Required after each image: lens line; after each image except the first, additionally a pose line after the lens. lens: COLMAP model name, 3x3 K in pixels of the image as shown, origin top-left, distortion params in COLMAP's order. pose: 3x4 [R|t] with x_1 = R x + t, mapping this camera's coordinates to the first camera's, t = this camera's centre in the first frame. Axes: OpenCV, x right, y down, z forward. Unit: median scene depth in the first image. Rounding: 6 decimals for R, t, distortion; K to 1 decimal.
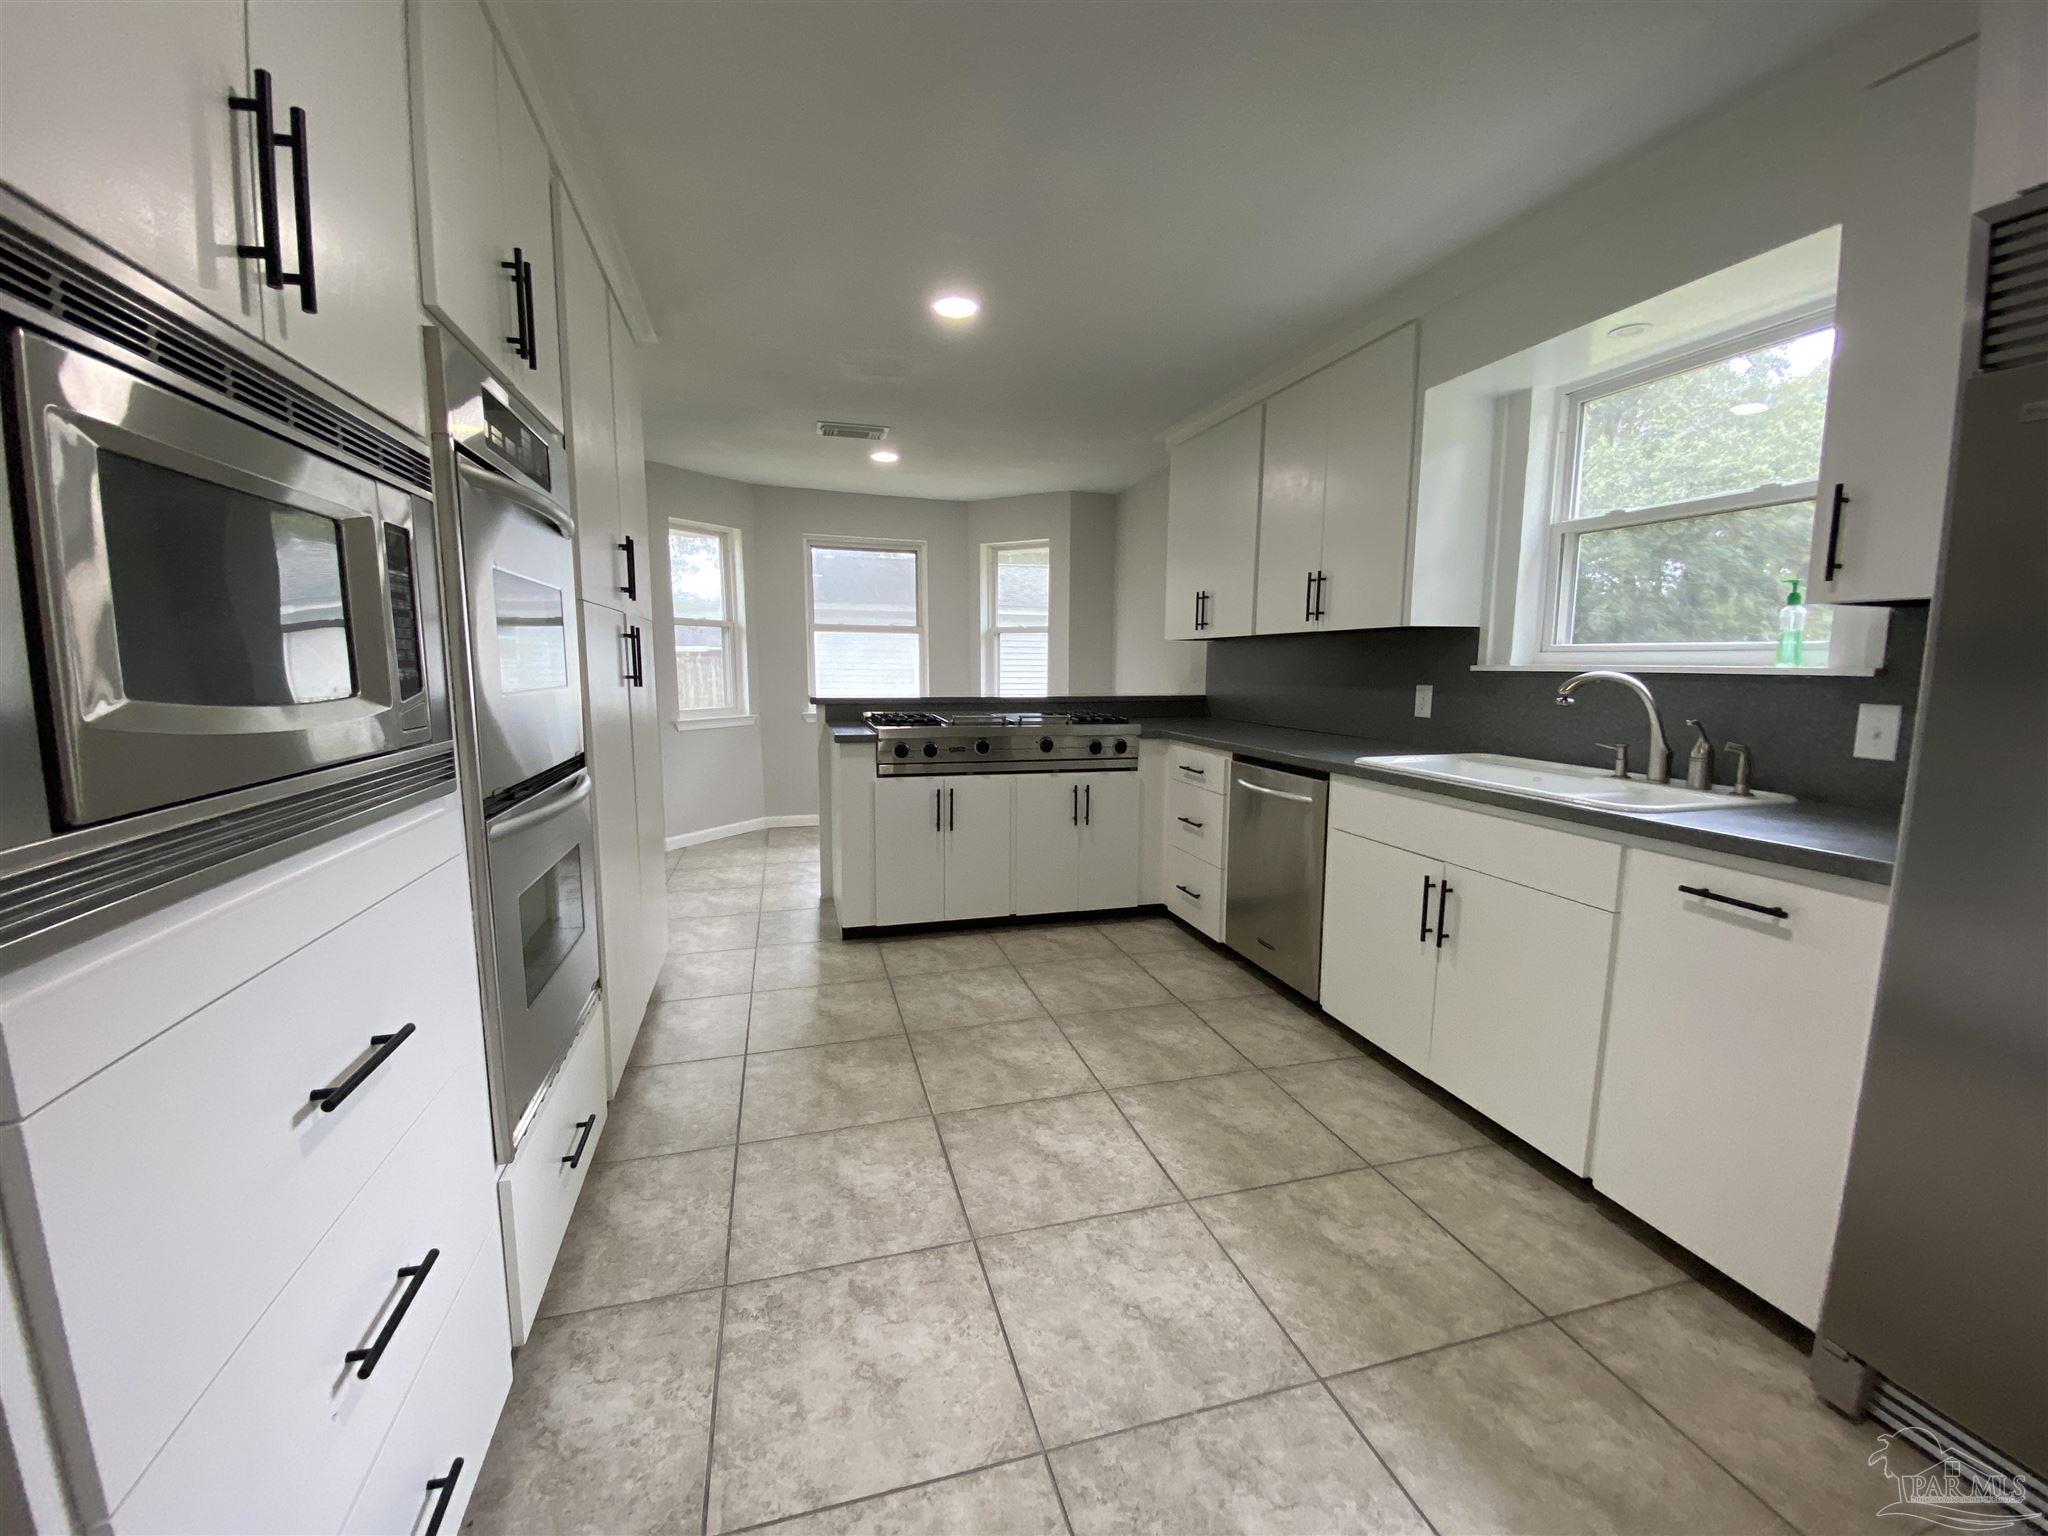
lens RADIAL K [[834.6, 0, 1035.2], [0, 834.6, 779.6], [0, 0, 1]] dist [0.041014, -0.025695]
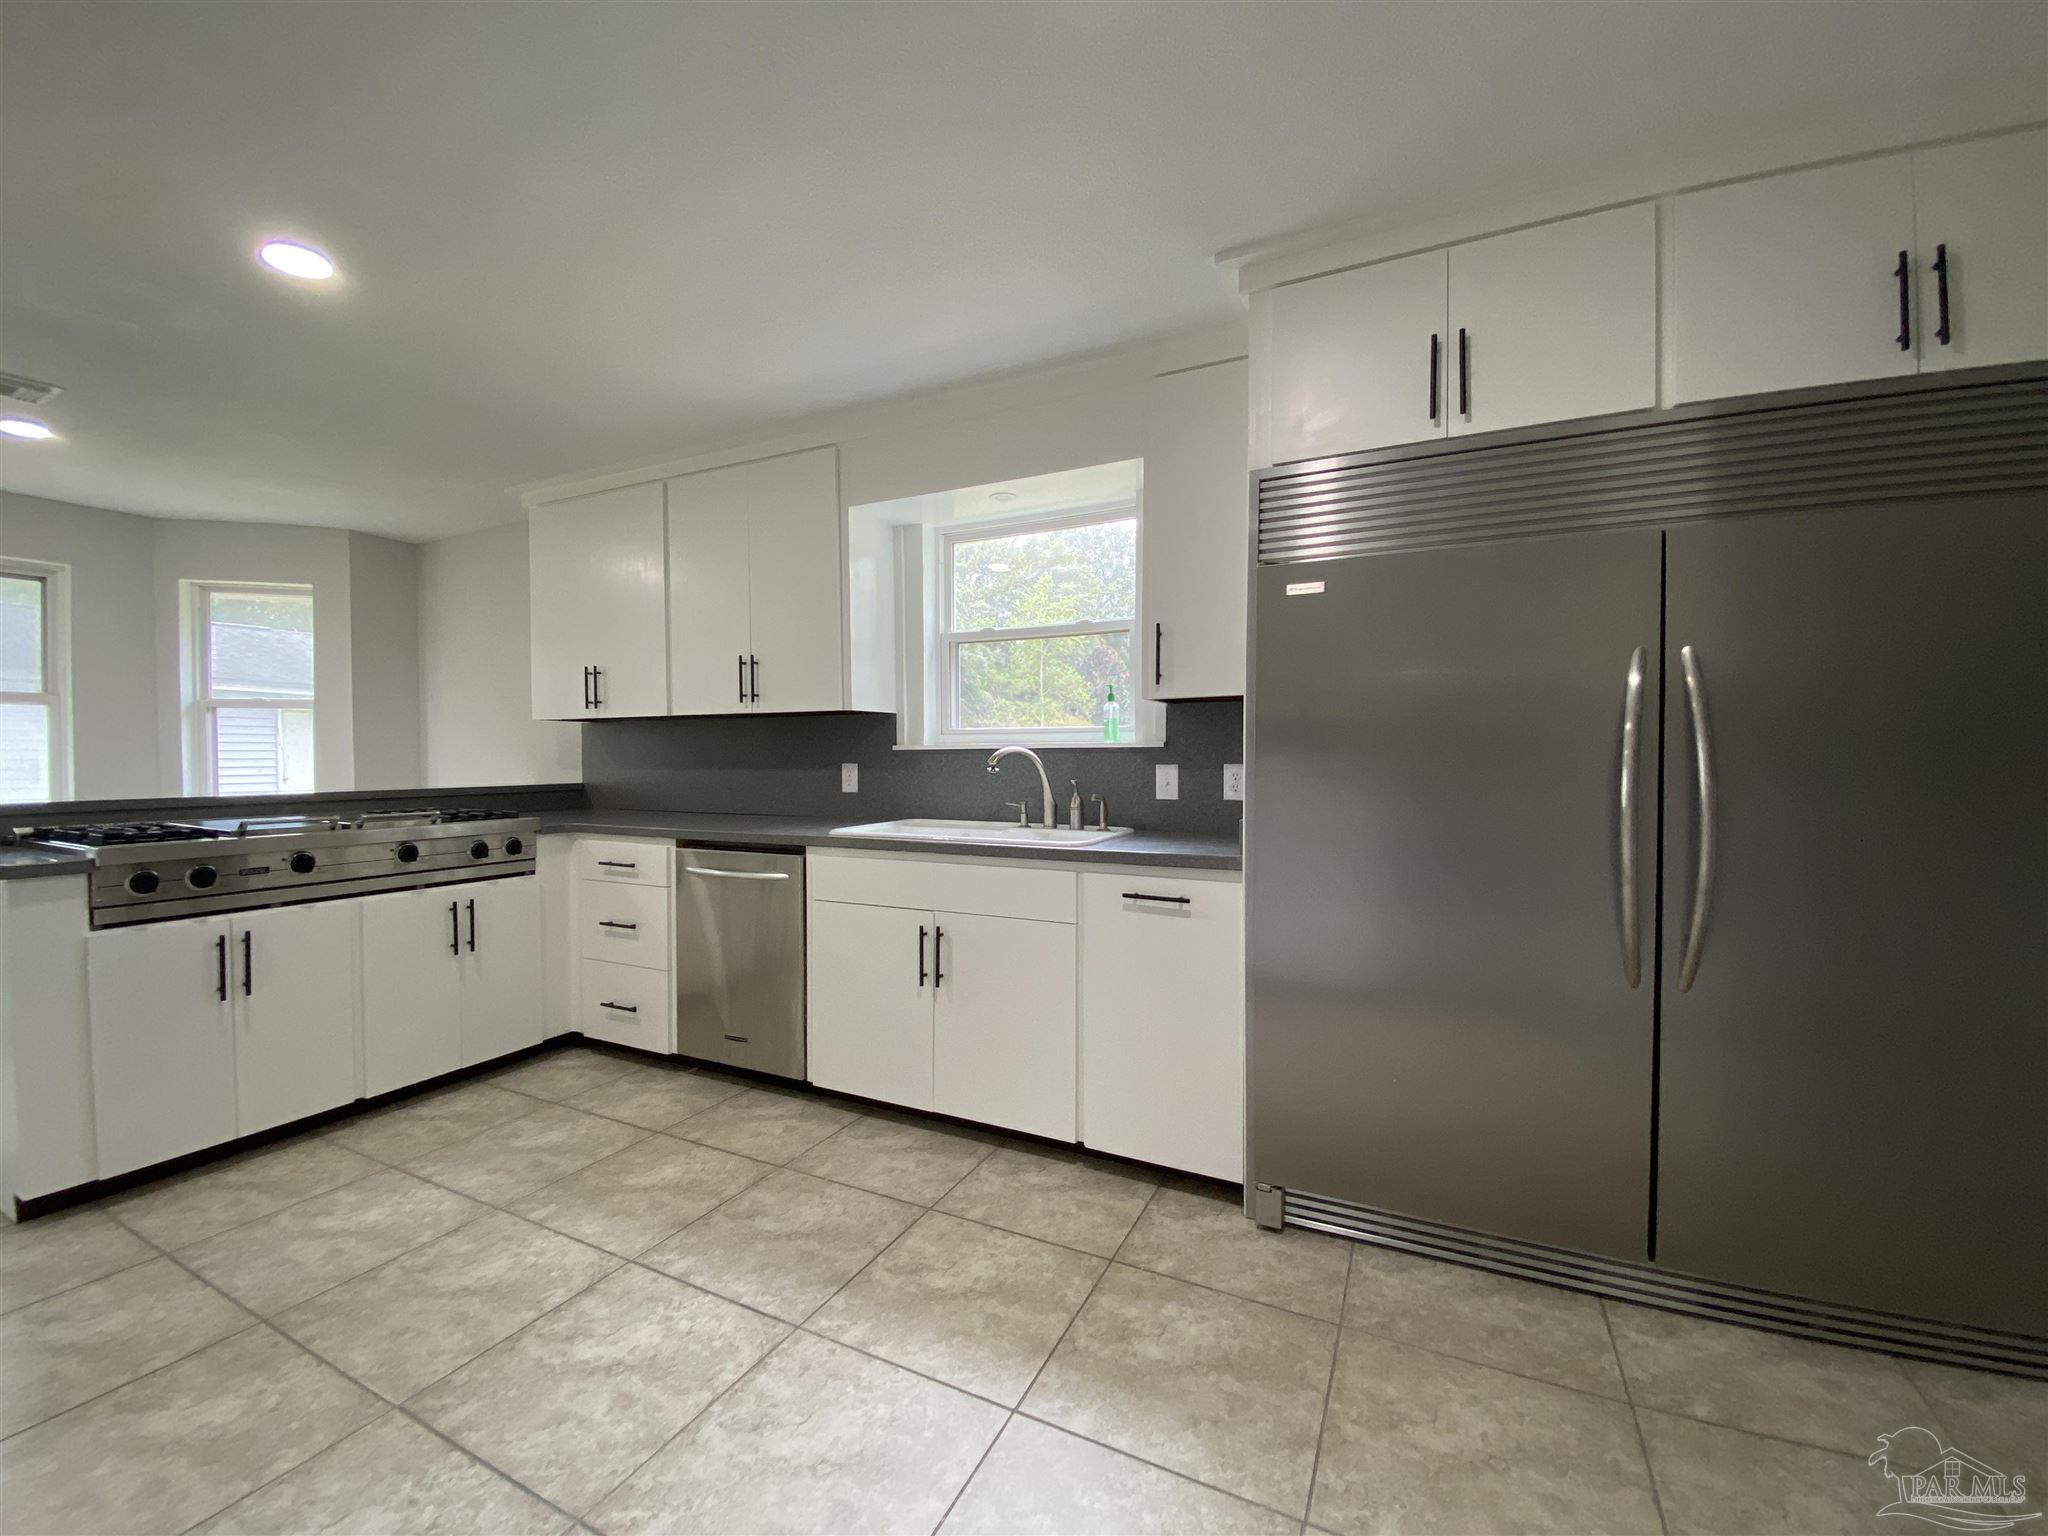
lens RADIAL K [[837.1, 0, 1021.7], [0, 837.1, 771.8], [0, 0, 1]] dist [0.086093, -0.045121]
pose [[0.688948, -0.024658, 0.724391, -0.223112], [0.110828, 0.991252, -0.071663, 0.004272], [-0.716287, 0.129655, 0.685654, 0.089149]]
